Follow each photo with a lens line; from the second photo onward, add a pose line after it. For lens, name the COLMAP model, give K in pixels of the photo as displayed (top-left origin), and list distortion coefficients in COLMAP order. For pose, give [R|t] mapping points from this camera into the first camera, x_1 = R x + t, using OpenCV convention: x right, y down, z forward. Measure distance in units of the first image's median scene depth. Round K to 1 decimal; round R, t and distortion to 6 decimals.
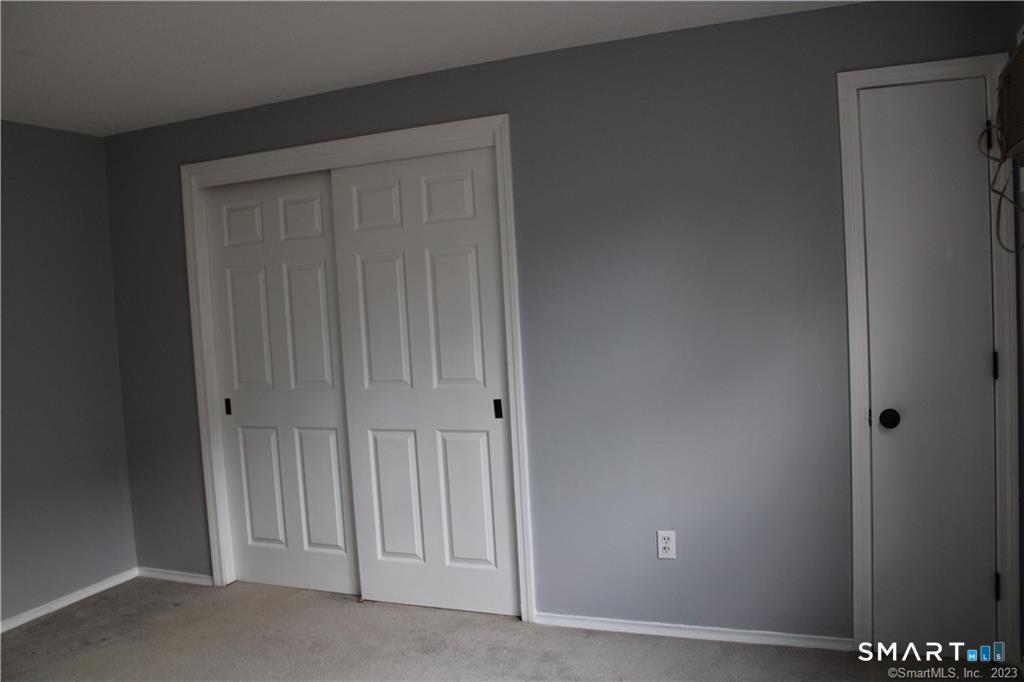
lens RADIAL K [[843.0, 0, 512.0], [0, 843.0, 341.0], [0, 0, 1]] dist [-0.165937, 0.144909]
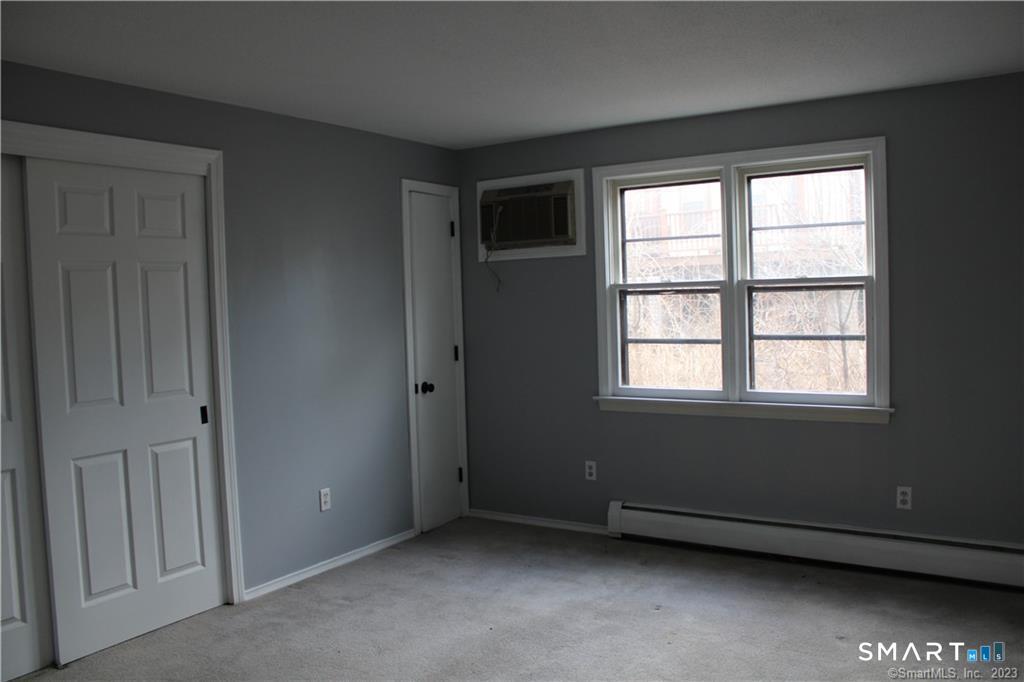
lens RADIAL K [[843.0, 0, 512.0], [0, 843.0, 341.0], [0, 0, 1]] dist [-0.165937, 0.144909]
pose [[0.185073, 0.000137, 0.982725, -0.990507], [0.078050, 0.996839, -0.014838, 0.032313], [-0.979620, 0.079448, 0.184478, 0.406502]]
